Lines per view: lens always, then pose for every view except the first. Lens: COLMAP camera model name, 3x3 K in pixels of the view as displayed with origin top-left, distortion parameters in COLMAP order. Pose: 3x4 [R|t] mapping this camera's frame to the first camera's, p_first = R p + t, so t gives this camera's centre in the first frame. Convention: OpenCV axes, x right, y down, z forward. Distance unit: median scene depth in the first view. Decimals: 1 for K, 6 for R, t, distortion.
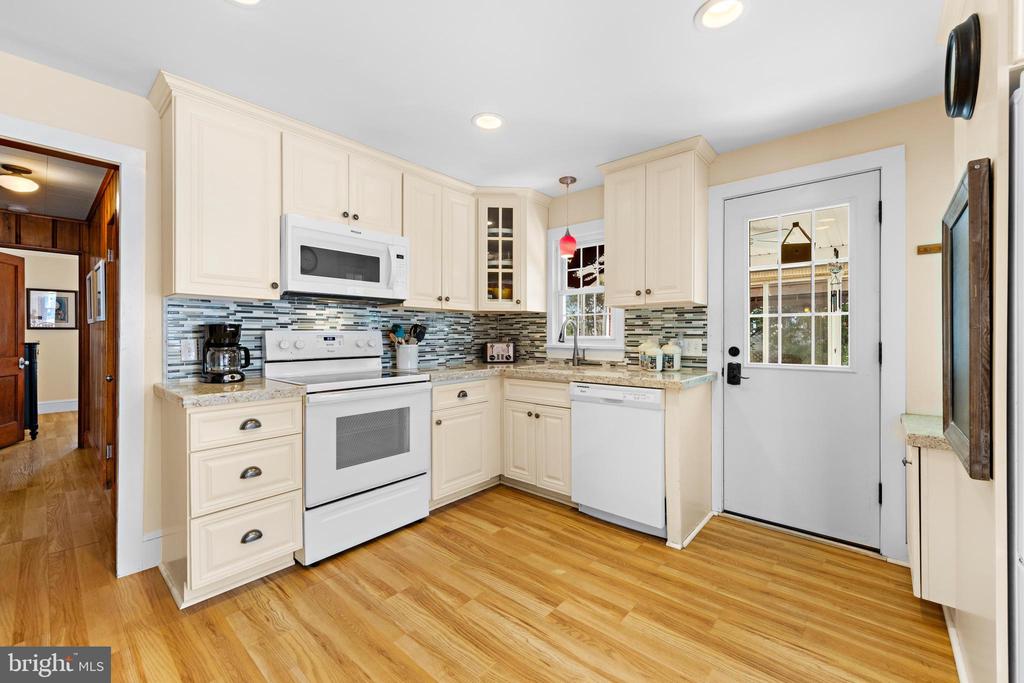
lens RADIAL K [[410.5, 0, 511.2], [0, 410.5, 335.8], [0, 0, 1]] dist [0.003001, 0.000097]
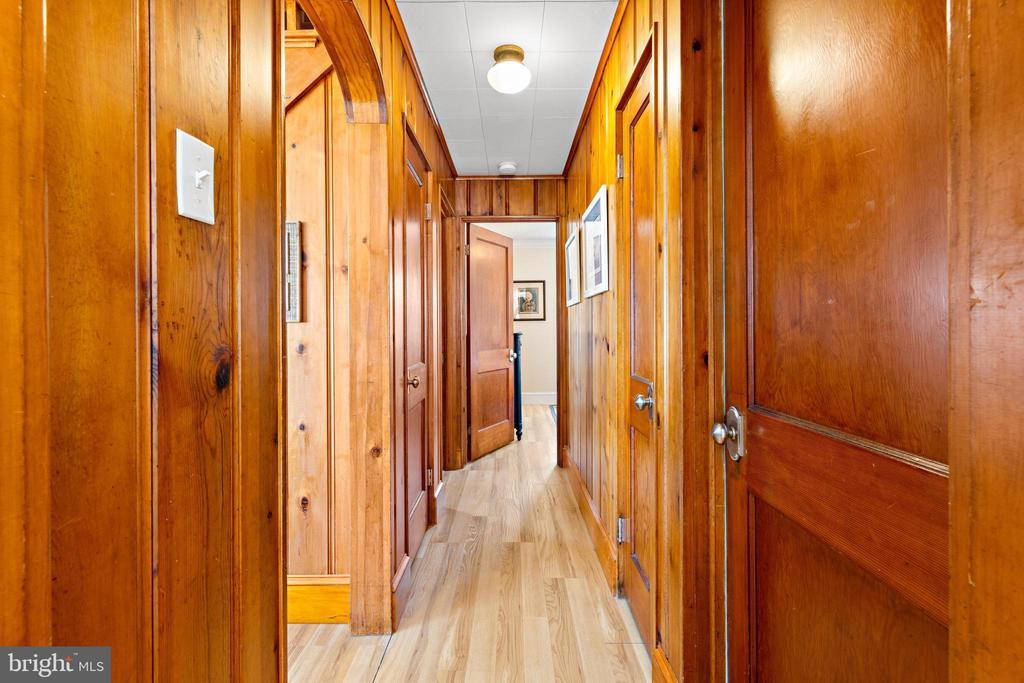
lens RADIAL K [[453.9, 0, 513.4], [0, 453.9, 334.5], [0, 0, 1]] dist [0.000454, 0.000002]
pose [[0.651440, 0.001350, -0.758699, -0.752727], [0.012540, 0.999843, 0.012546, 0.013986], [0.758597, -0.017687, 0.651320, 0.624650]]
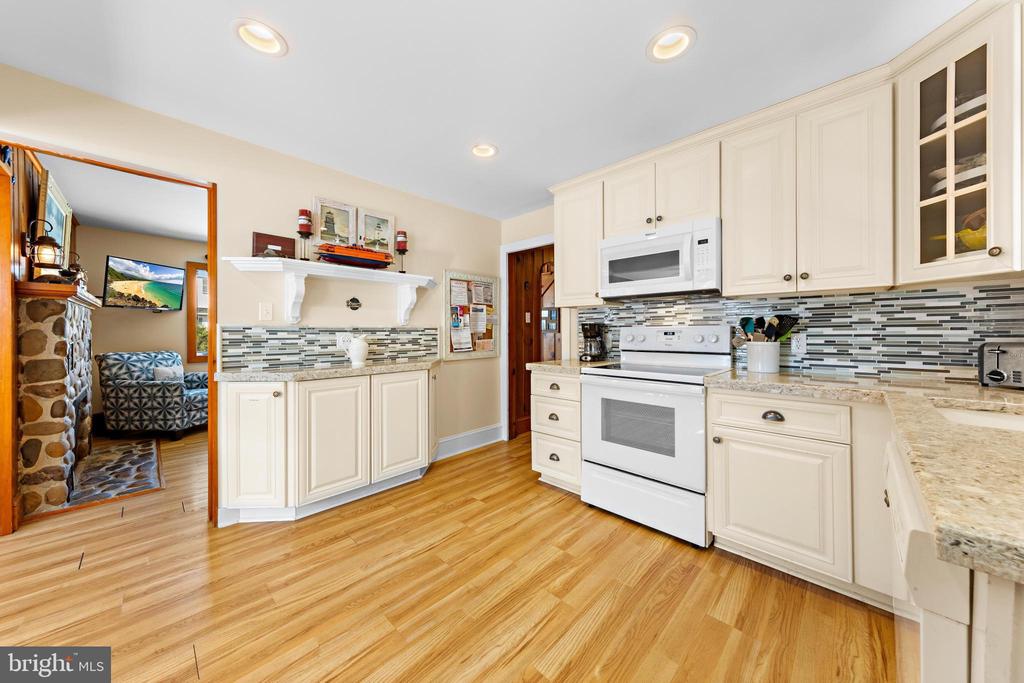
lens RADIAL K [[353.5, 0, 518.0], [0, 353.5, 330.5], [0, 0, 1]] dist [0.010357, -0.000124]
pose [[-0.030944, 0.000812, -0.999521, 0.523717], [0.004315, 0.999990, 0.000678, -0.003280], [0.999512, -0.004292, -0.030947, 0.639976]]
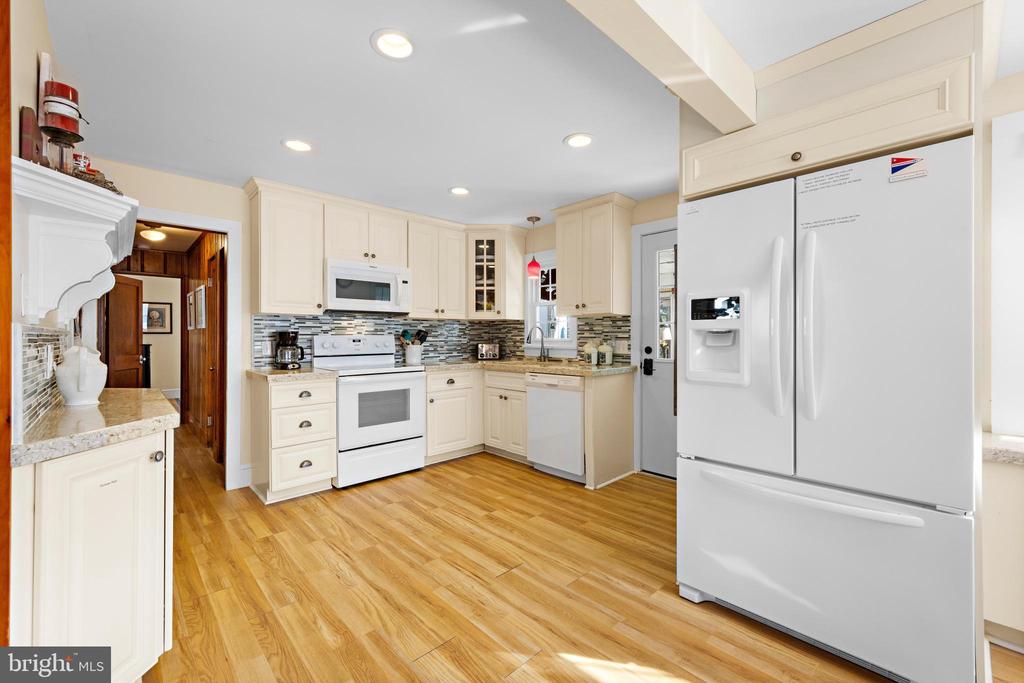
lens RADIAL K [[410.5, 0, 508.0], [0, 410.5, 337.6], [0, 0, 1]] dist [0.003001, 0.000097]
pose [[0.995090, -0.002272, -0.098947, 0.221689], [0.002263, 0.999997, -0.000206, -0.002726], [0.098947, -0.000019, 0.995093, -0.366071]]
